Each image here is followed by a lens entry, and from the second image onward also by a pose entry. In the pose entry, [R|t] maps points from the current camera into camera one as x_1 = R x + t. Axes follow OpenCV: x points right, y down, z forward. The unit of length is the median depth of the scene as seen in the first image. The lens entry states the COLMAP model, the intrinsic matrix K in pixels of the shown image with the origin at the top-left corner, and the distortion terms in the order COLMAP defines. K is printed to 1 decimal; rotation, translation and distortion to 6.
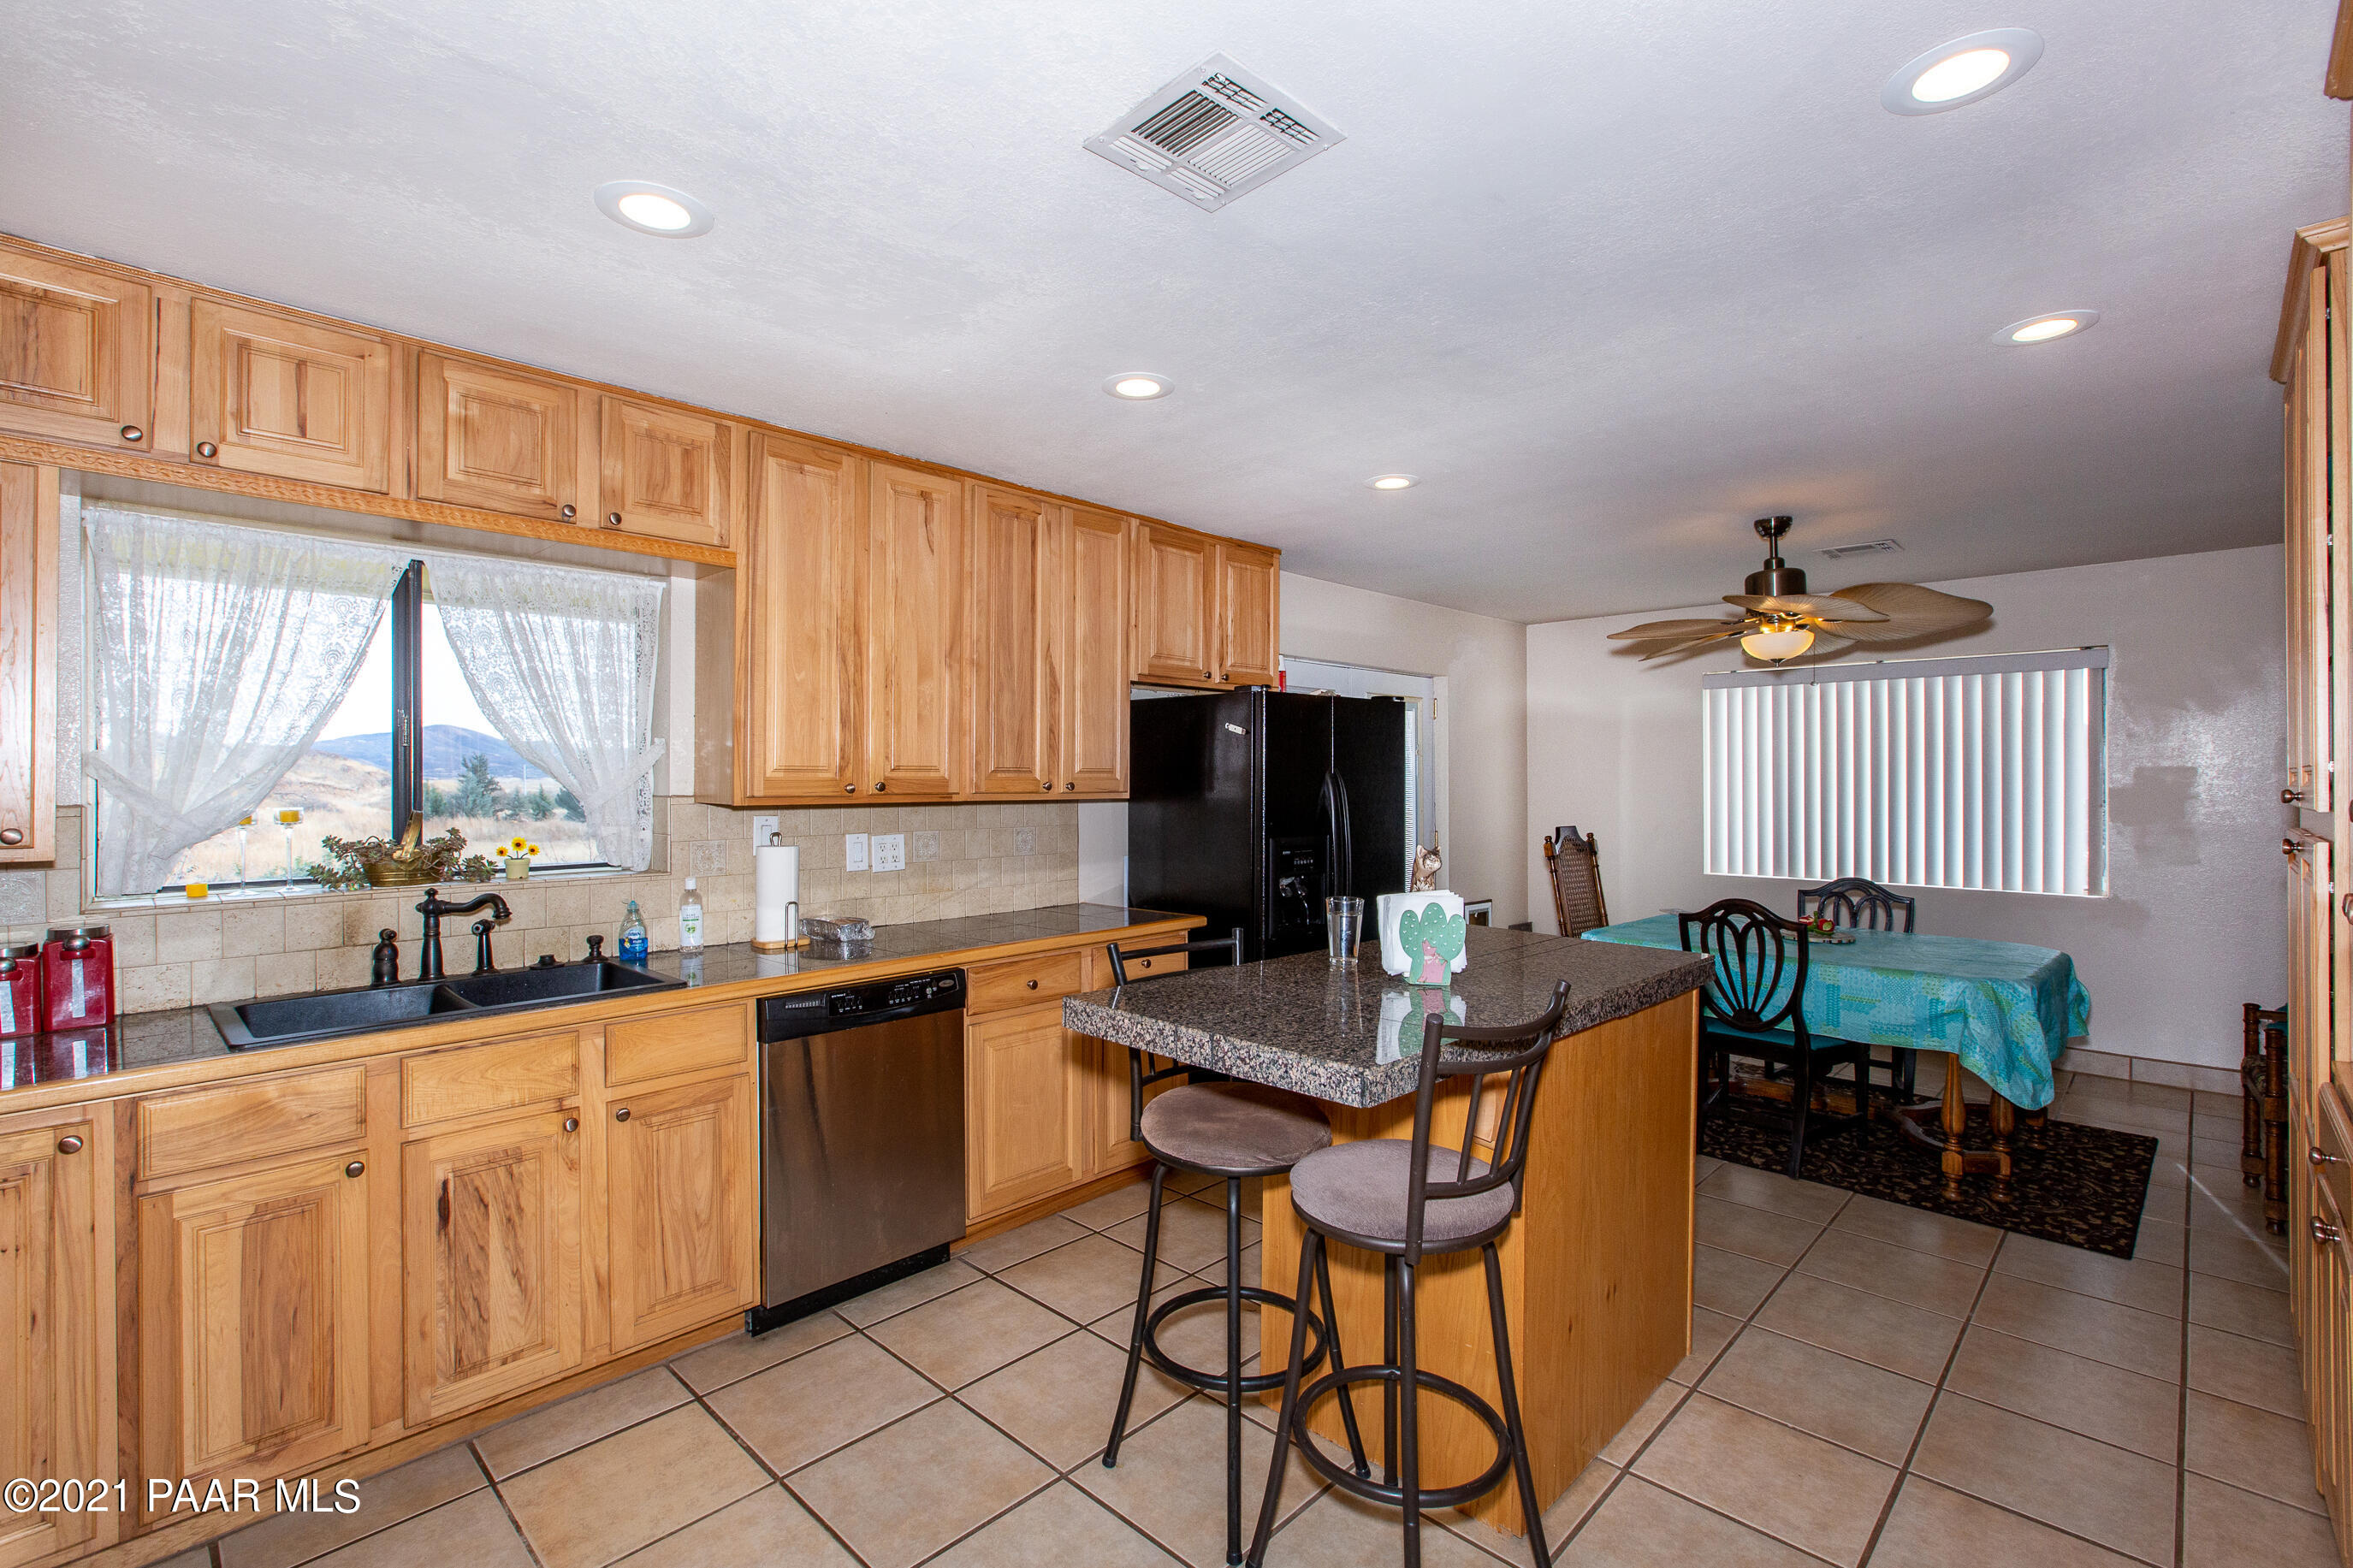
lens RADIAL K [[1082.4, 0, 1183.5], [0, 1082.4, 771.0], [0, 0, 1]] dist [0.000855, 0.000437]
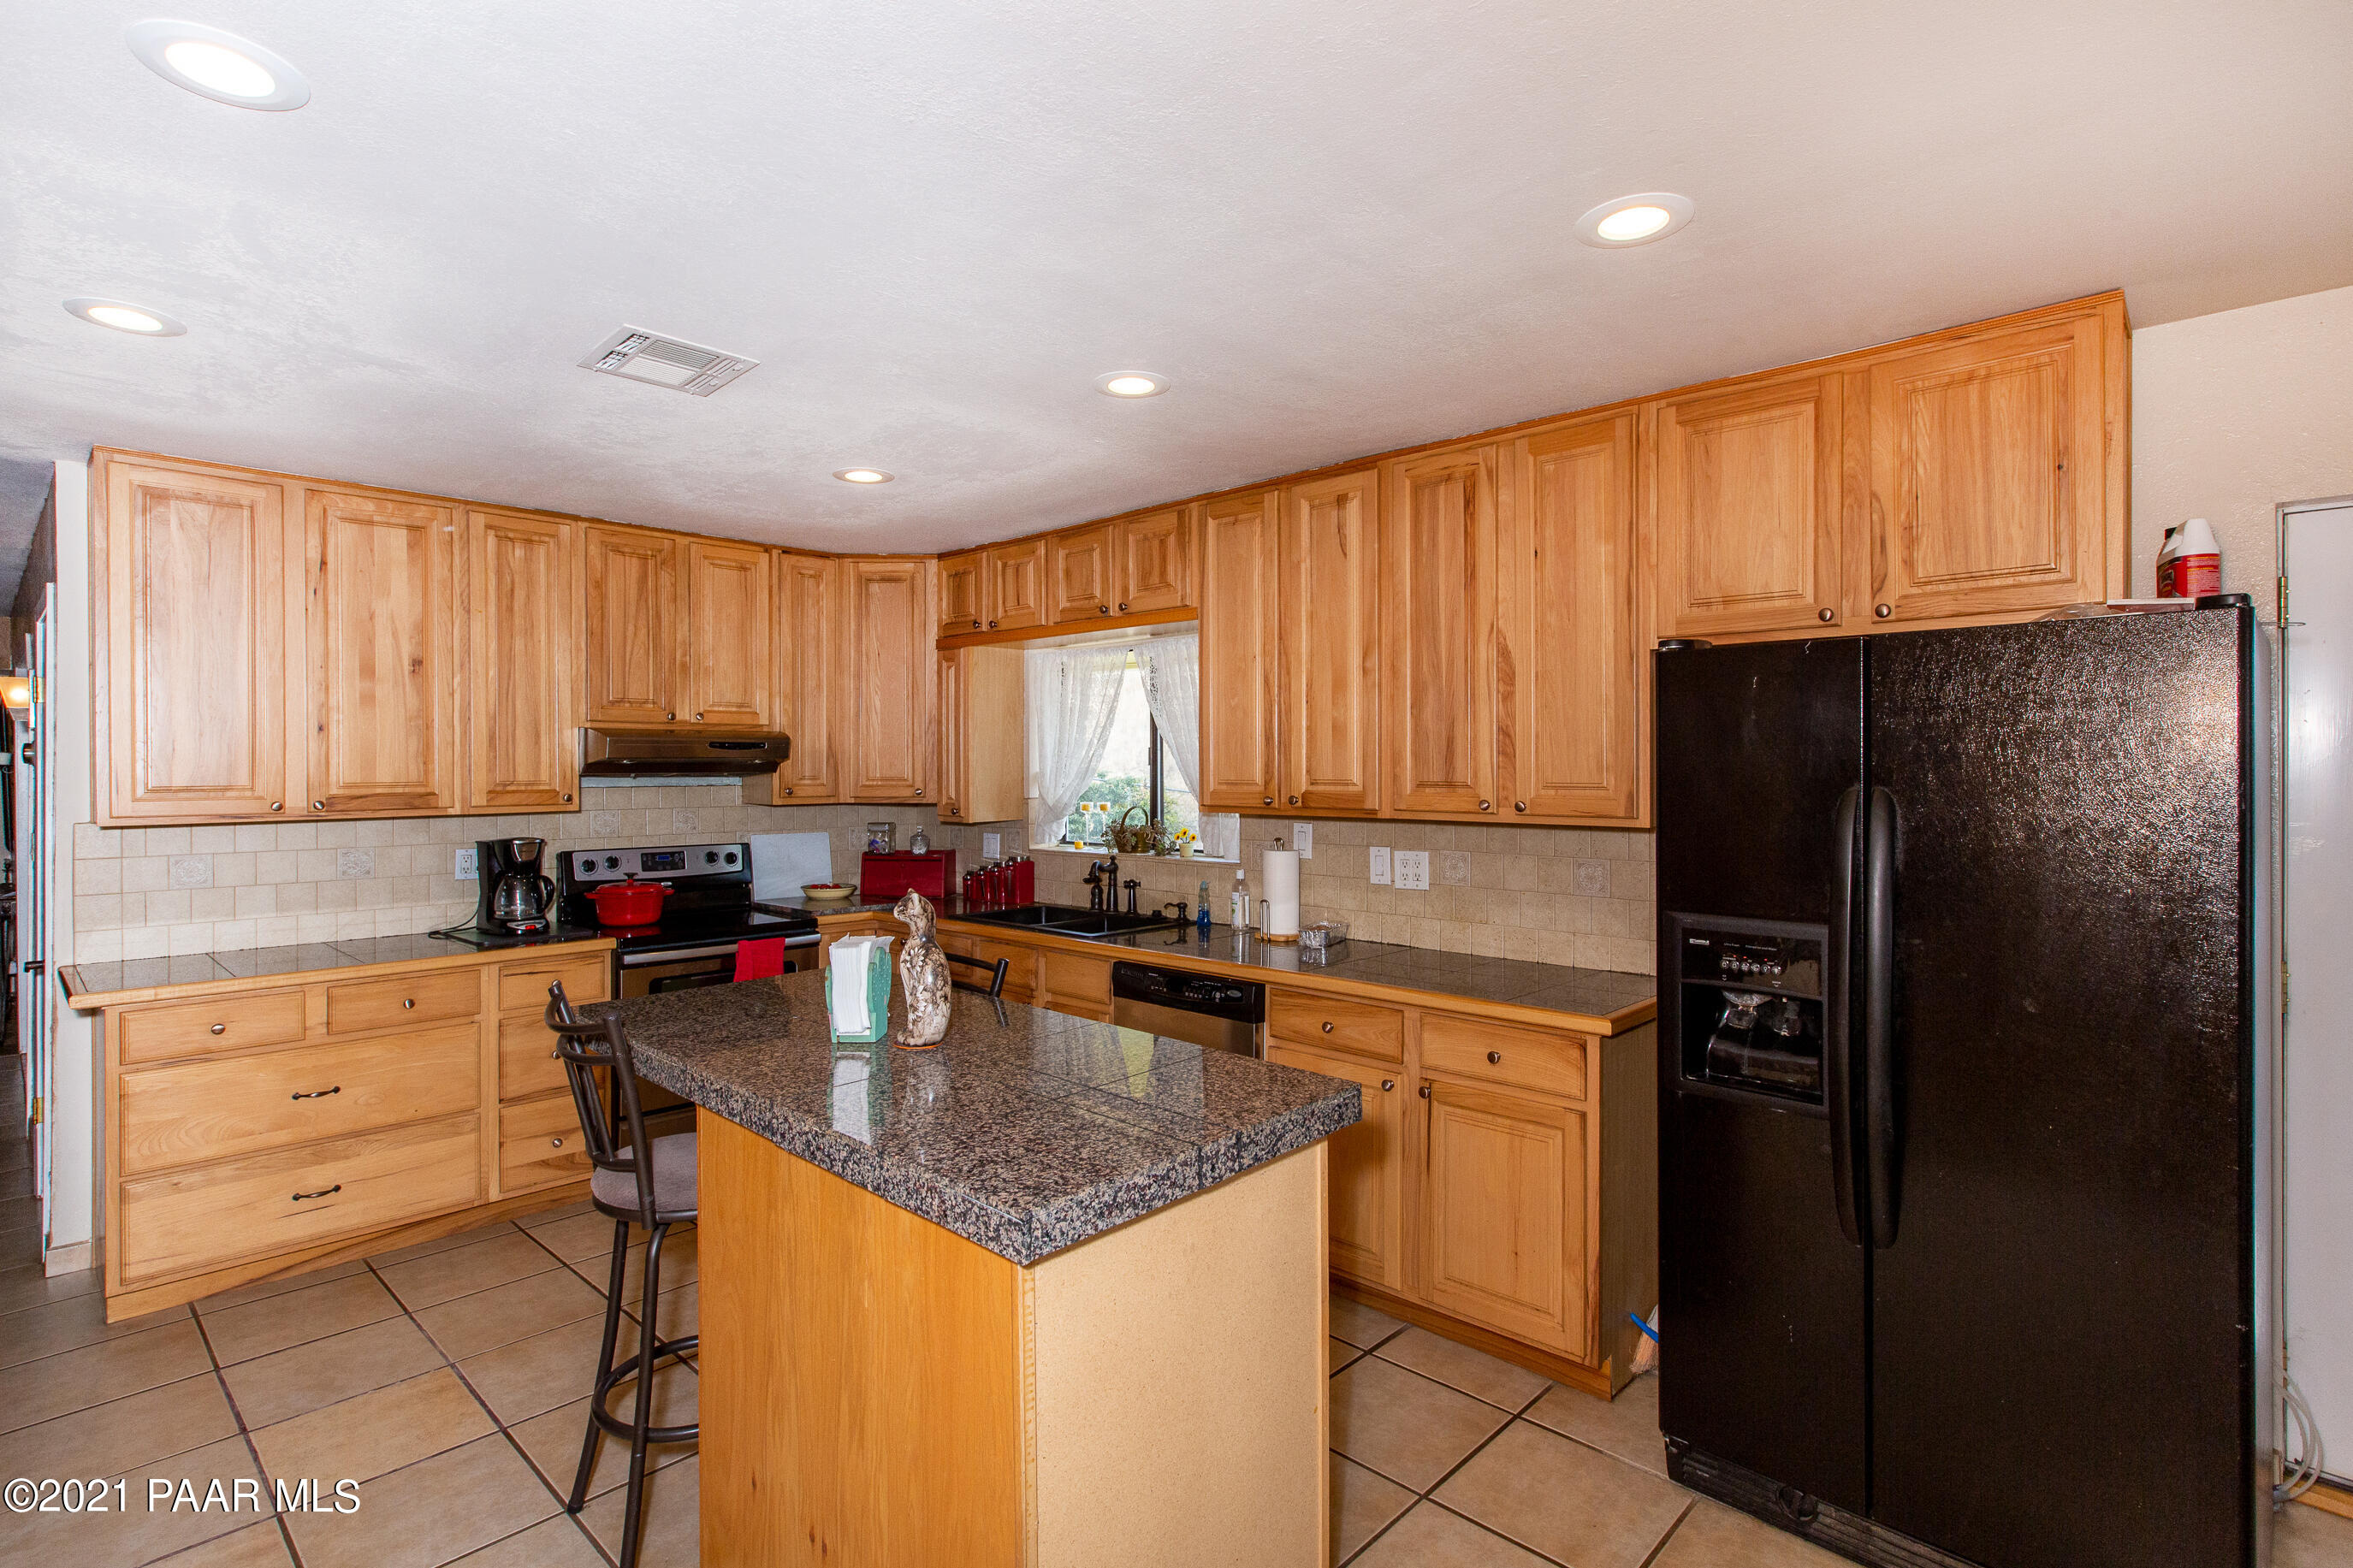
lens RADIAL K [[1140.7, 0, 1171.8], [0, 1140.7, 772.5], [0, 0, 1]] dist [-0.001871, -0.000189]
pose [[0.006614, 0.004713, -0.999967, 0.750831], [0.006688, 0.999966, 0.004758, -0.016372], [0.999956, -0.006719, 0.006582, 0.817988]]
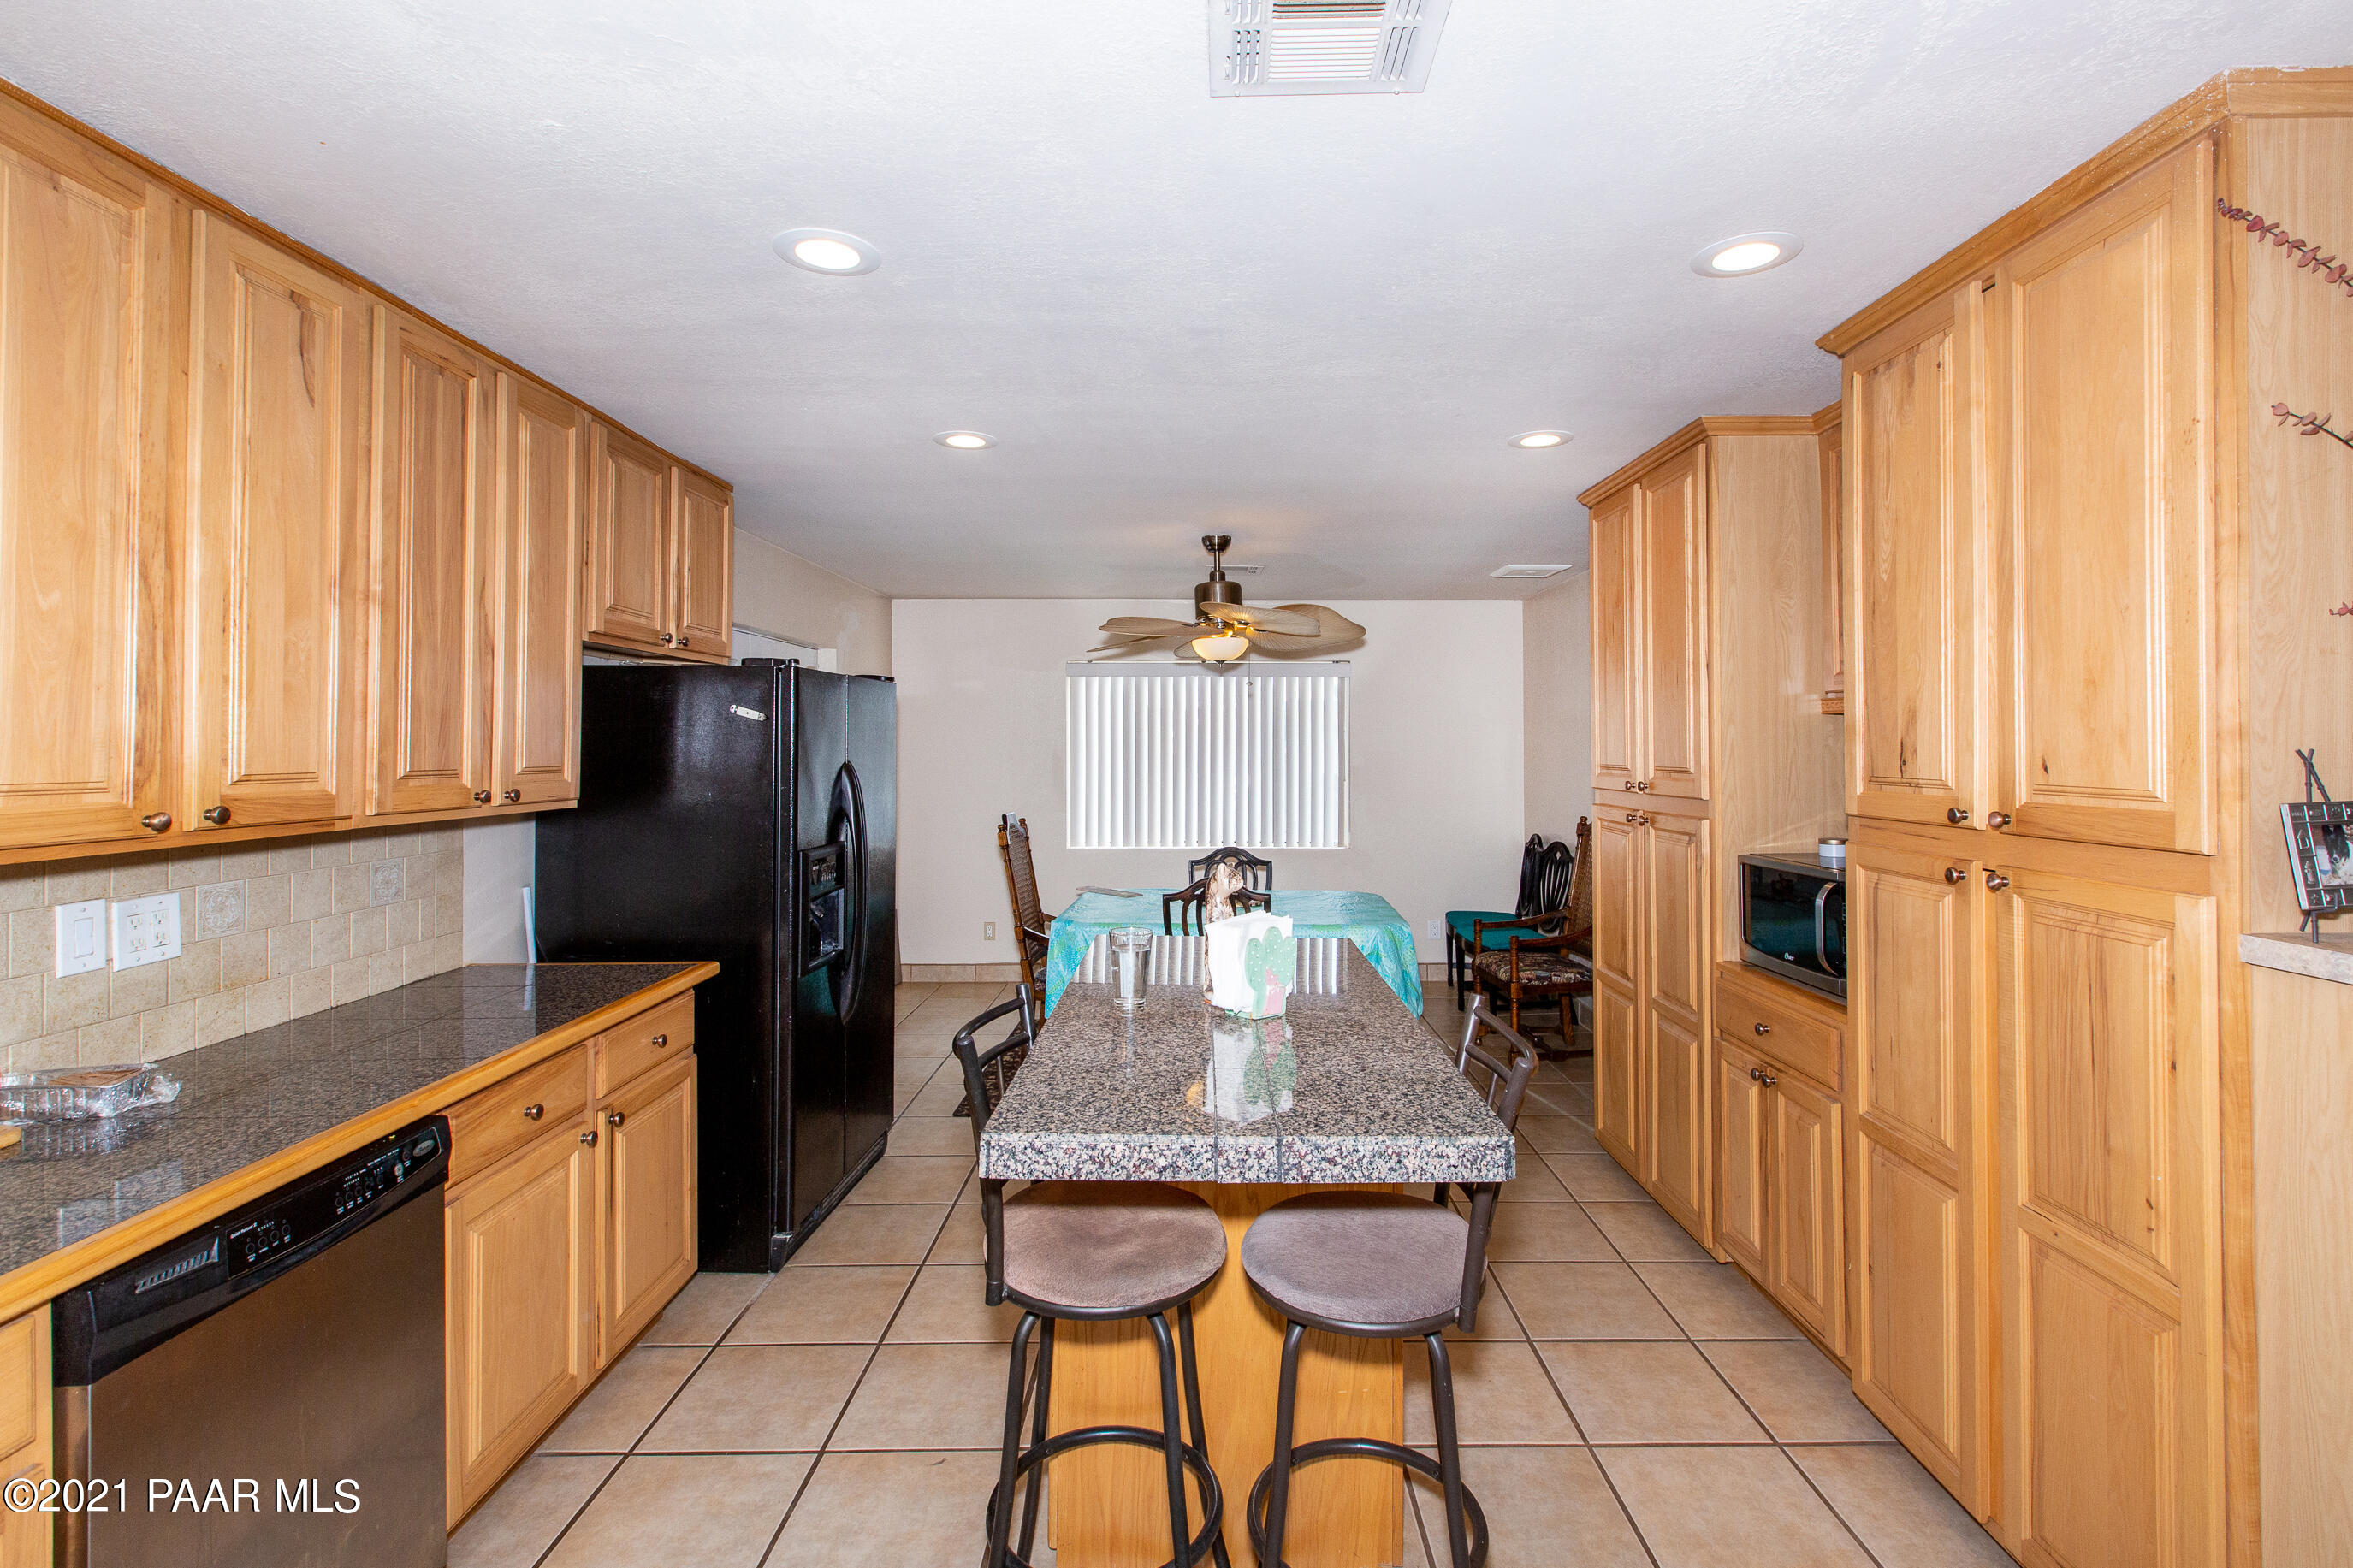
lens RADIAL K [[1069.3, 0, 1236.7], [0, 1069.3, 732.1], [0, 0, 1]] dist [0.000592, 0.000556]
pose [[0.703437, 0.009120, 0.710699, -0.282103], [-0.004789, 0.999956, -0.008091, -0.023321], [-0.710742, 0.002288, 0.703449, 0.242109]]
